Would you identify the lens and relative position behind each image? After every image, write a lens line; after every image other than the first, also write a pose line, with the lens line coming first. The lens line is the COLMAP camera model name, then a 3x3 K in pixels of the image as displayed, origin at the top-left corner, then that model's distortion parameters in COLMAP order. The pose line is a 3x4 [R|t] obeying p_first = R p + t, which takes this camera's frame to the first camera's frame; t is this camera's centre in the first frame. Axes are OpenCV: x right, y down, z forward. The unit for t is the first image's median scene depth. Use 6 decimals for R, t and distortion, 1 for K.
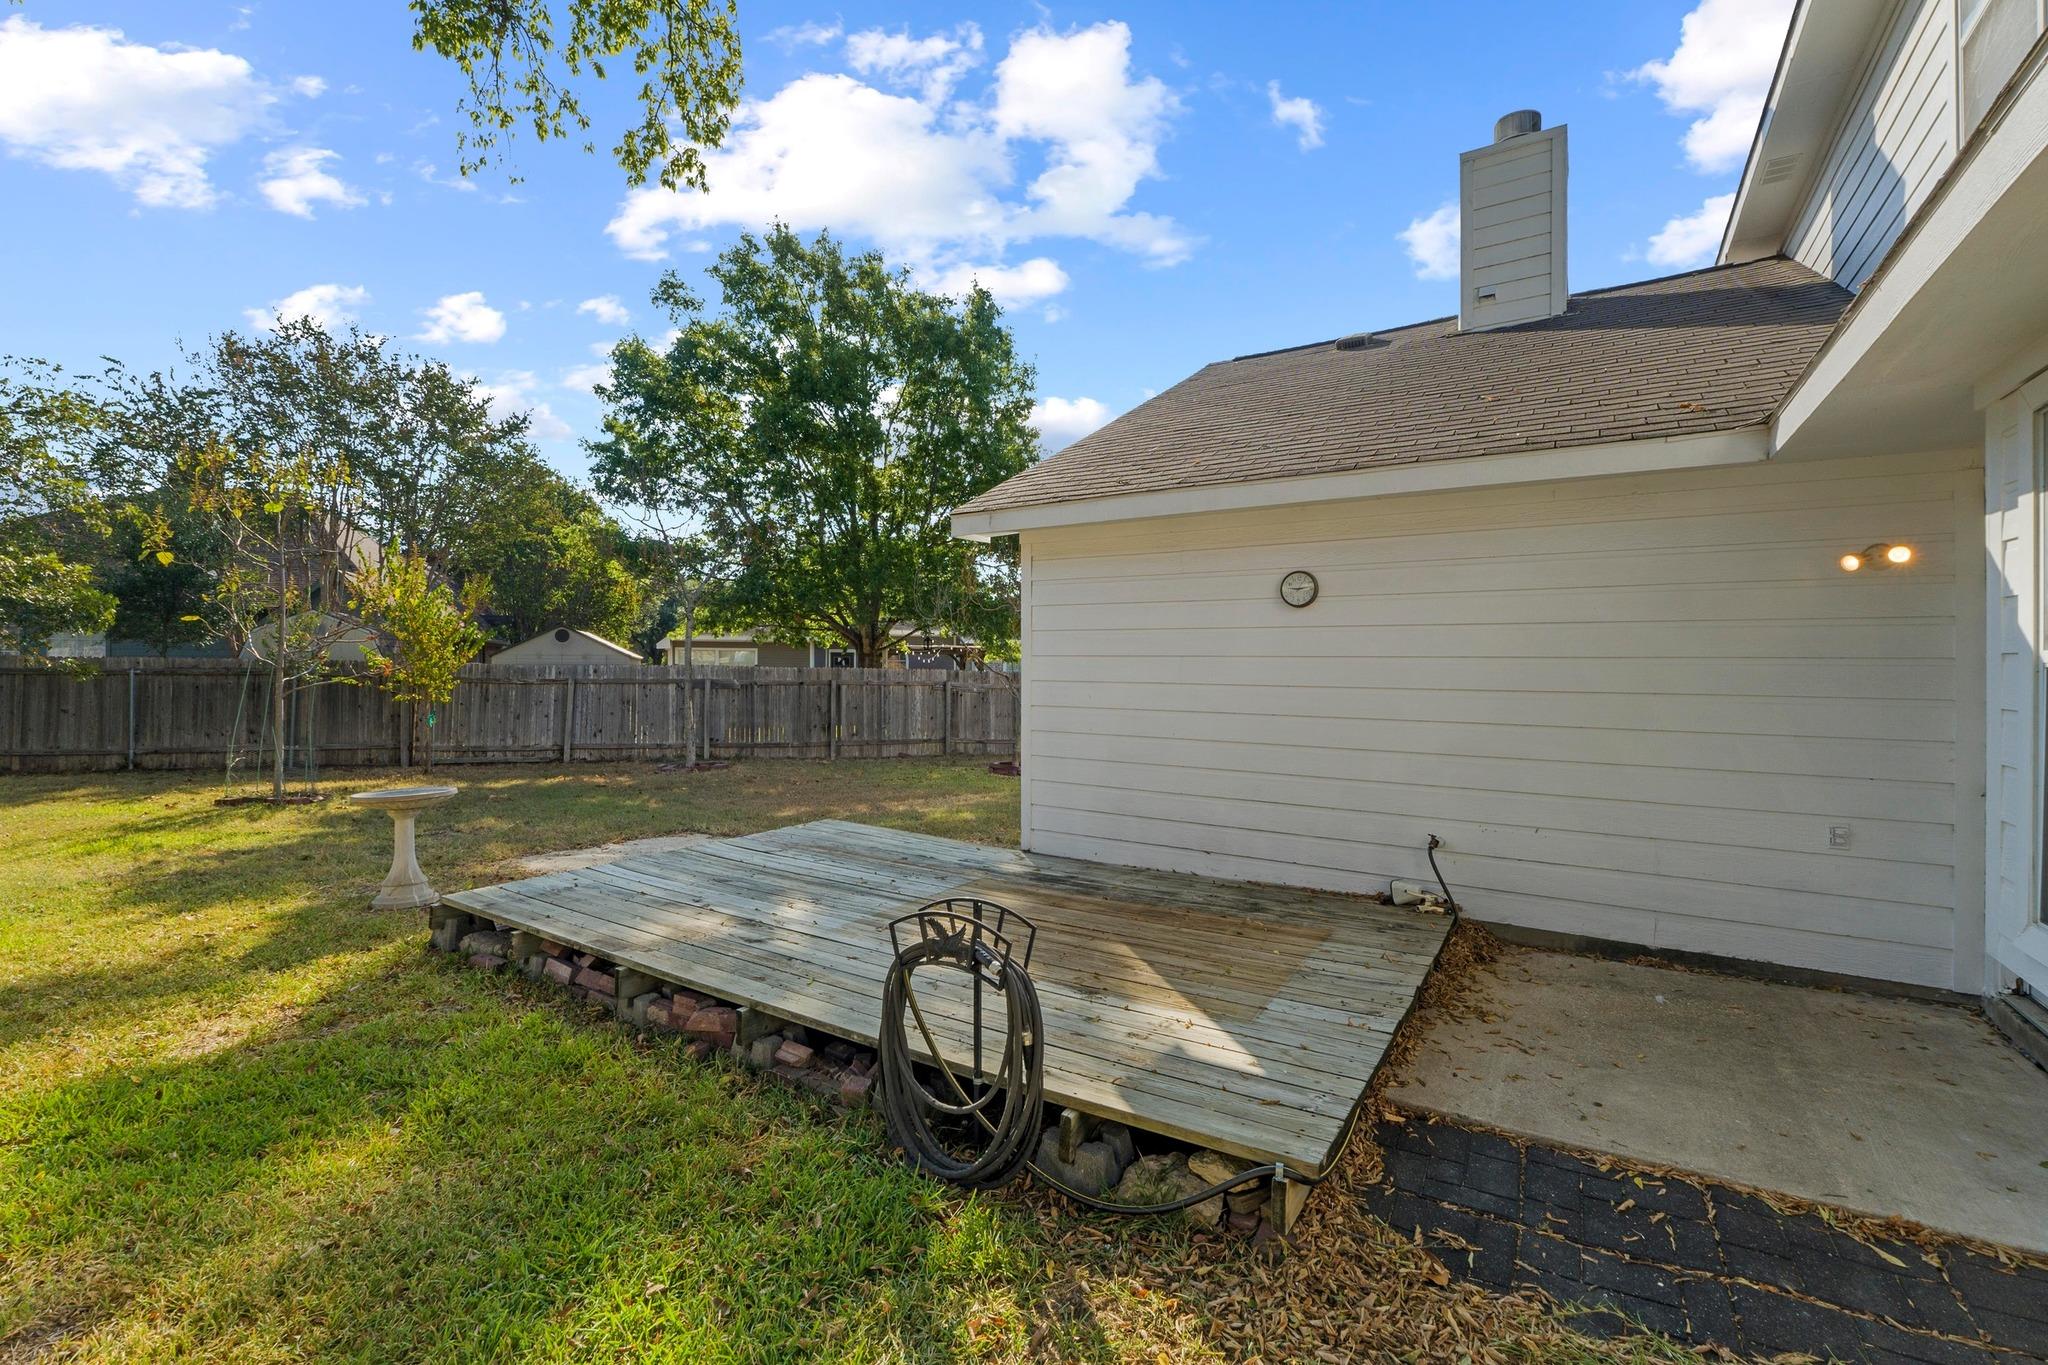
lens RADIAL K [[878.0, 0, 1013.4], [0, 878.0, 674.2], [0, 0, 1]] dist [-0.012963, 0.002252]
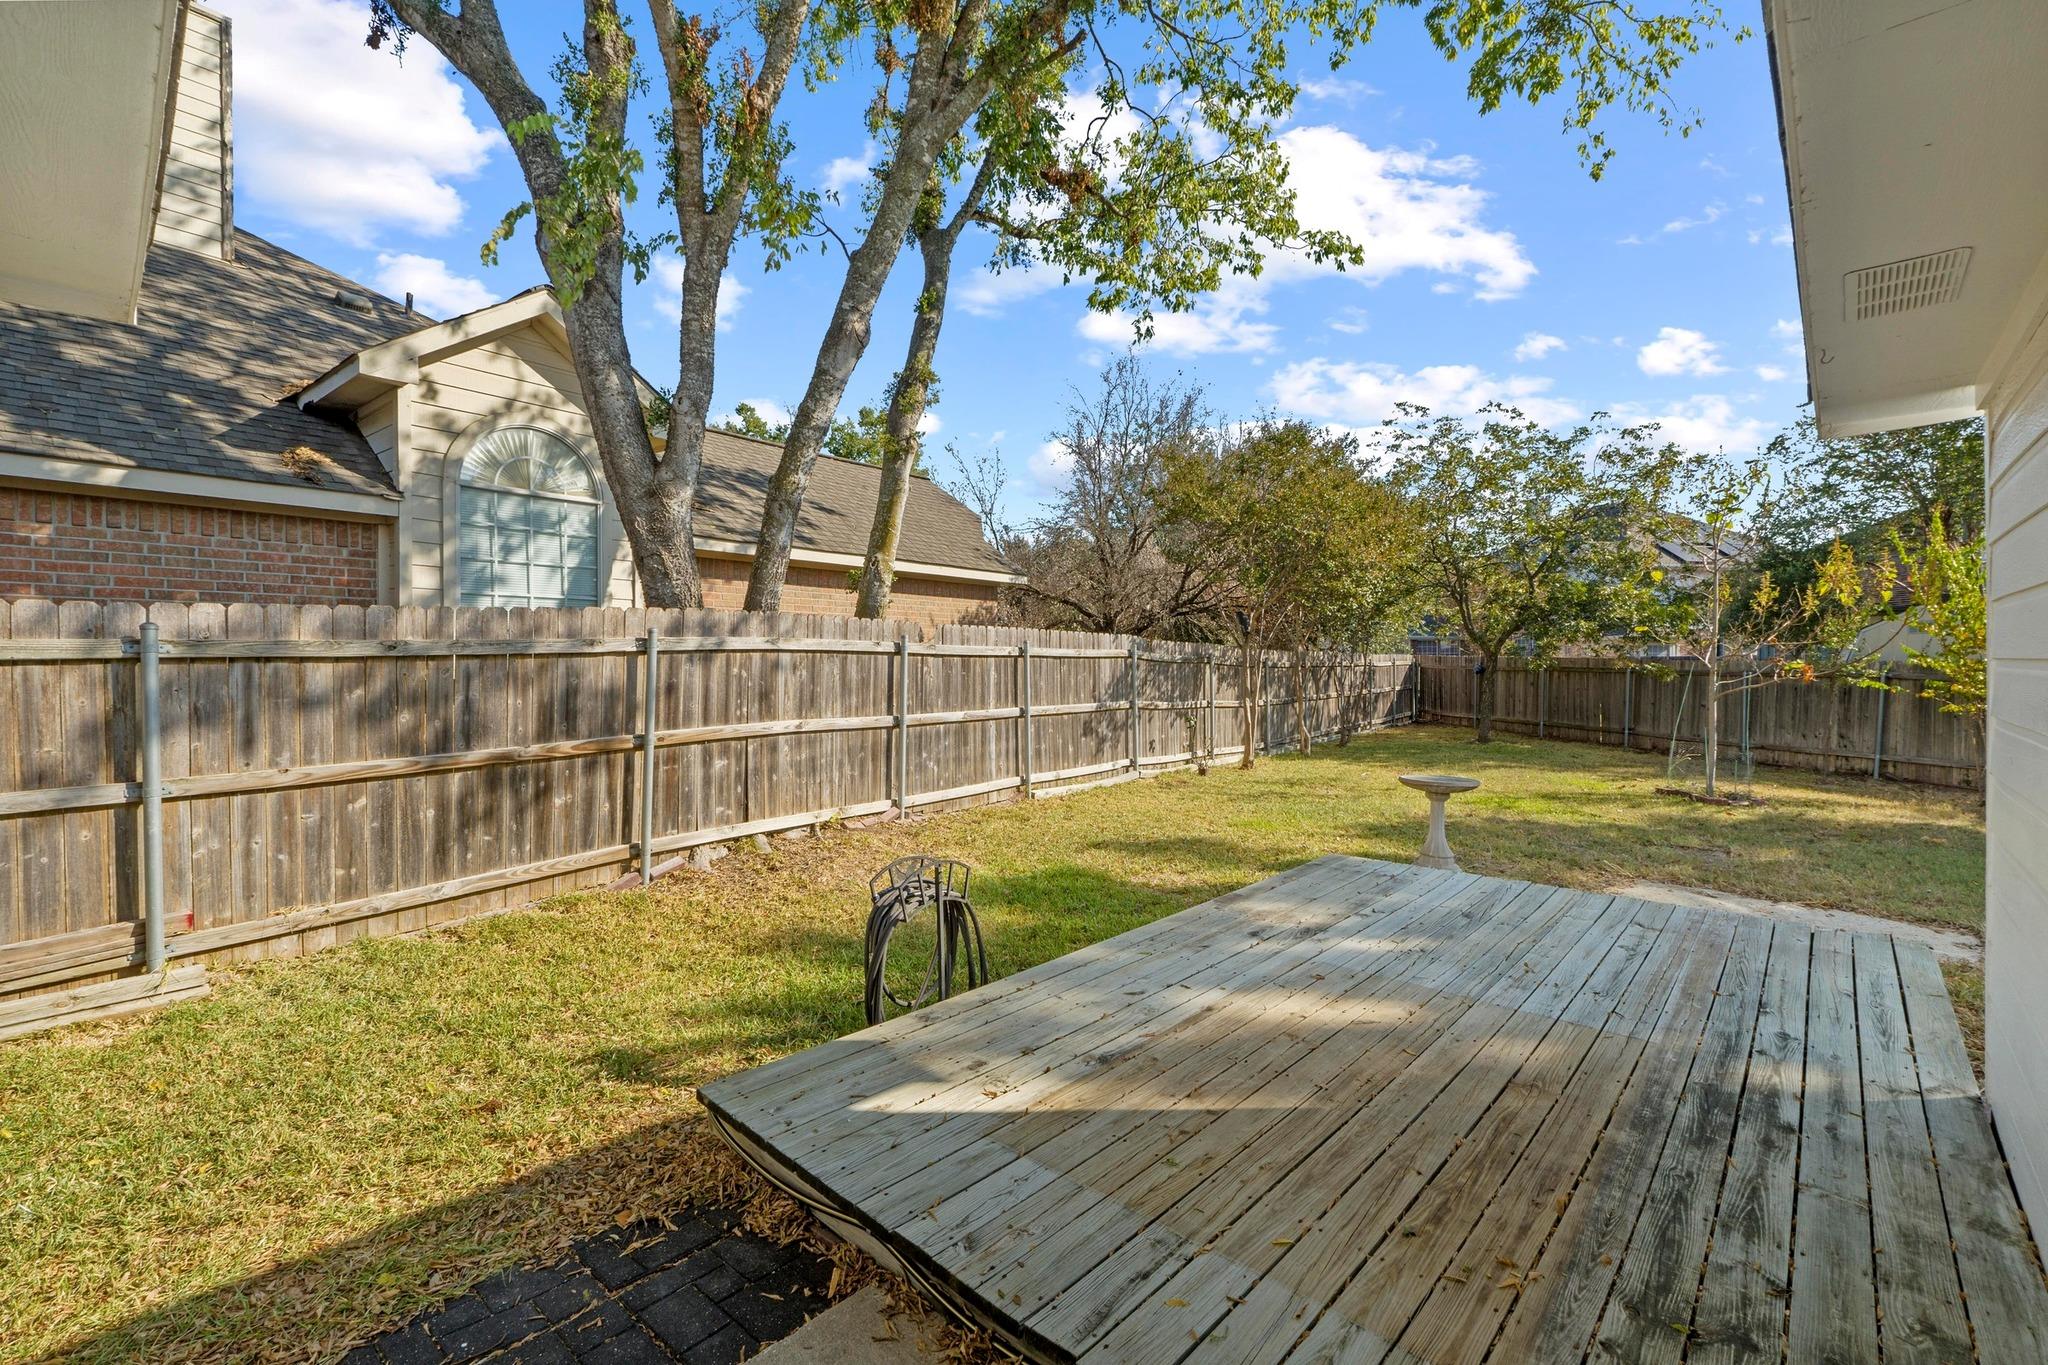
lens RADIAL K [[878.0, 0, 1012.4], [0, 878.0, 673.3], [0, 0, 1]] dist [-0.012963, 0.002252]
pose [[-0.174996, 0.011813, -0.984498, 0.808780], [-0.010186, 0.999853, 0.013808, -0.026009], [0.984516, 0.012445, -0.174850, 0.898901]]
